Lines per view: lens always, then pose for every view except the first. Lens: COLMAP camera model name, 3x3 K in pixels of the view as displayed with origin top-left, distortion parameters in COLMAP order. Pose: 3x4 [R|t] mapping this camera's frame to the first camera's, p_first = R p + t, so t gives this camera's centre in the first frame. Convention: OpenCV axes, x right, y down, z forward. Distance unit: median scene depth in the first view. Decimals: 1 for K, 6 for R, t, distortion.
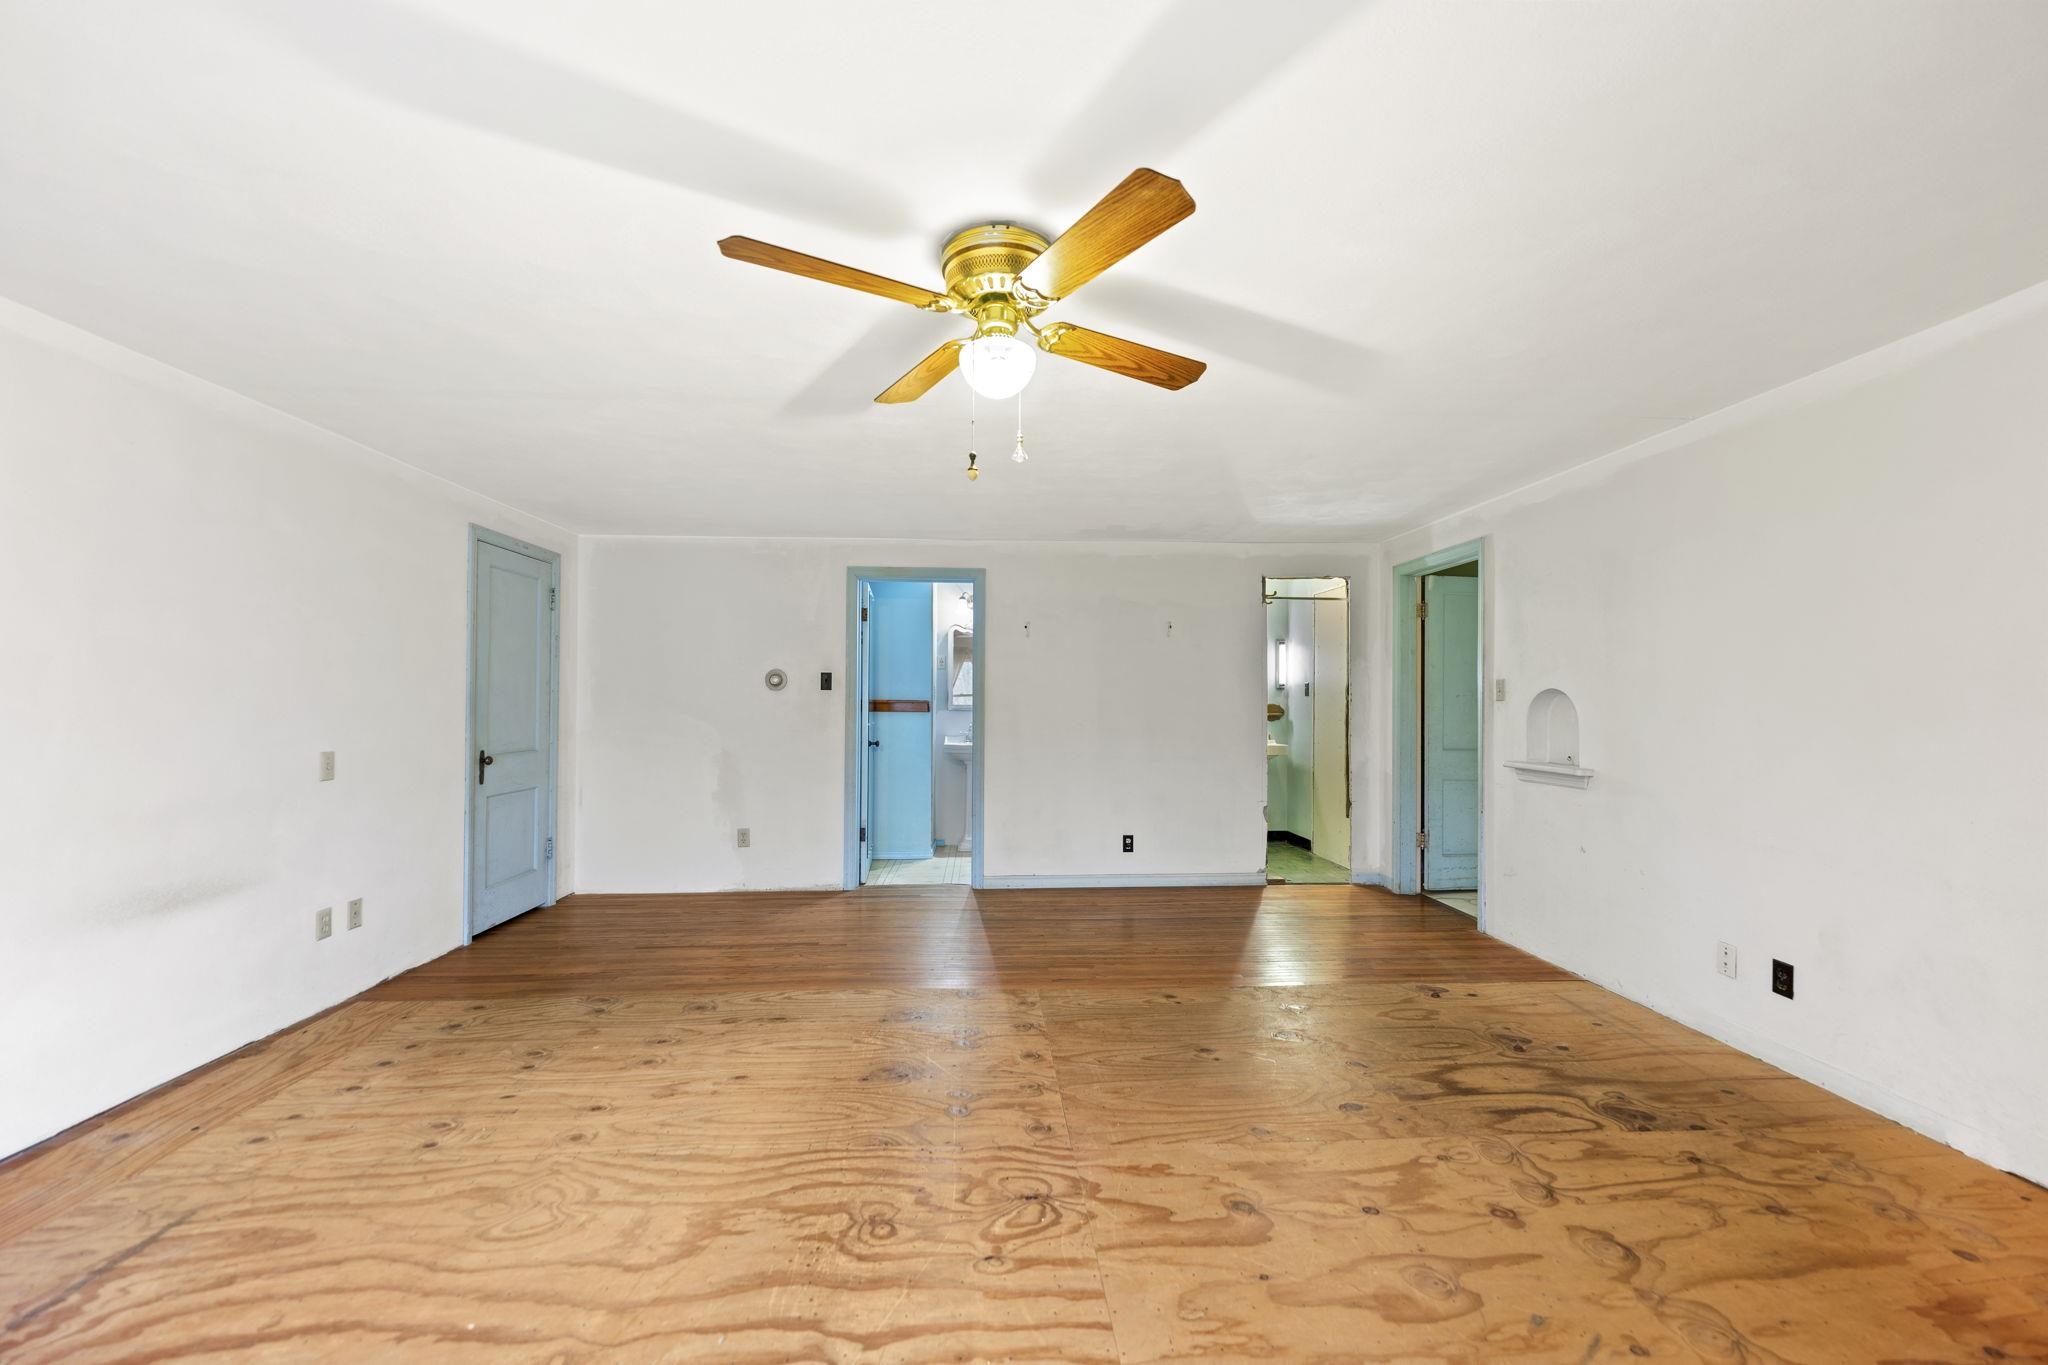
lens RADIAL K [[826.1, 0, 1023.4], [0, 826.1, 694.4], [0, 0, 1]] dist [0.002333, -0.000533]
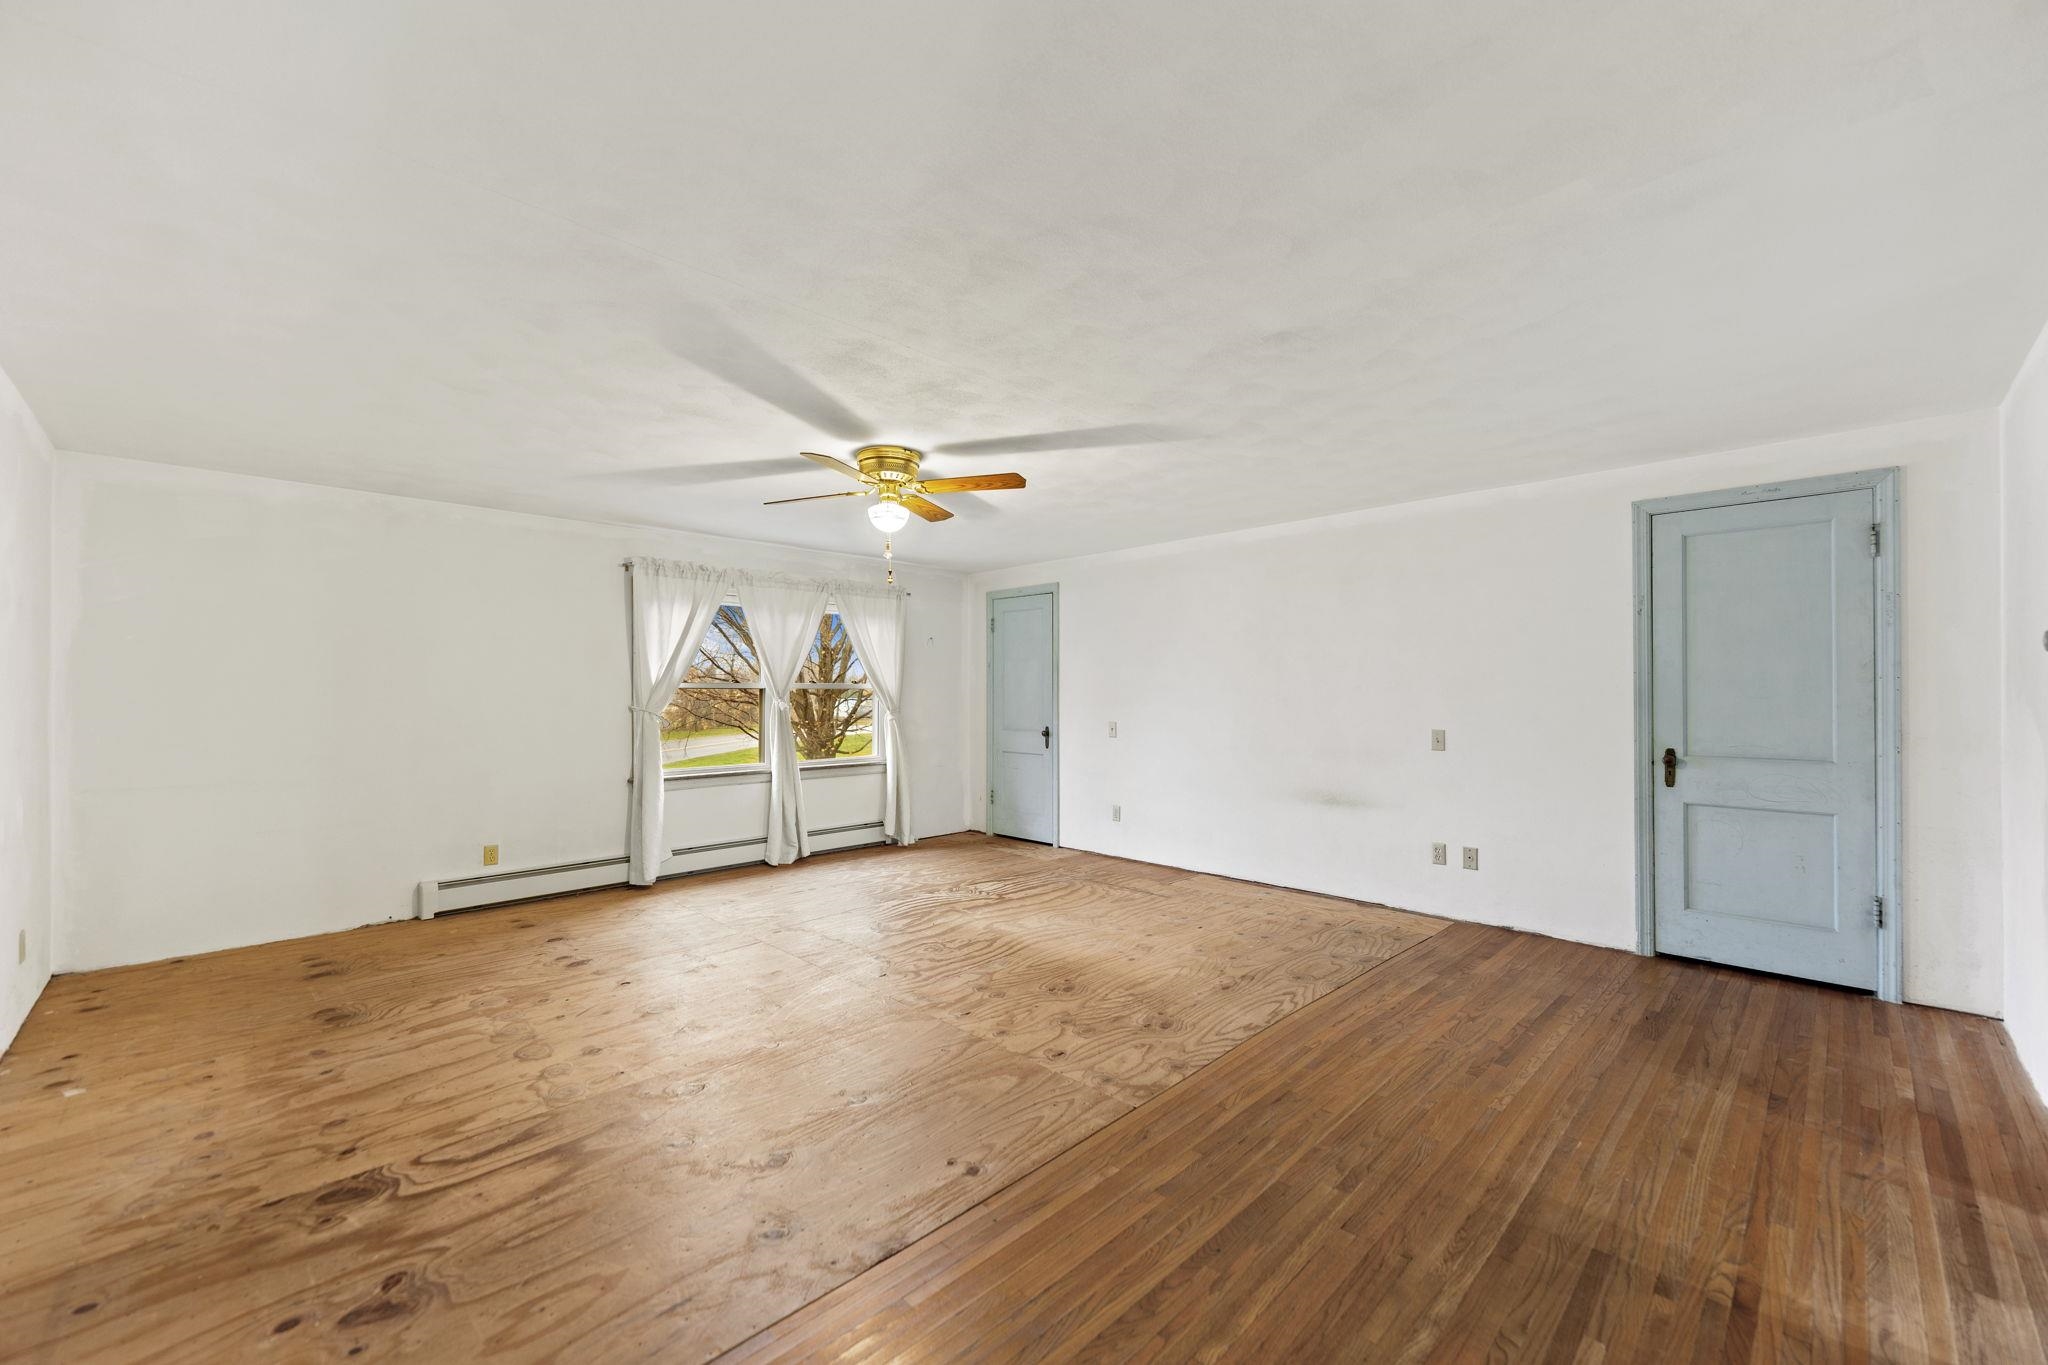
lens RADIAL K [[826.1, 0, 1024.0], [0, 826.1, 687.6], [0, 0, 1]] dist [0.002333, -0.000533]
pose [[-0.756265, -0.005140, -0.654245, 0.768737], [0.005875, 0.999875, -0.014647, 0.018963], [0.654239, -0.014920, -0.756141, 2.077203]]
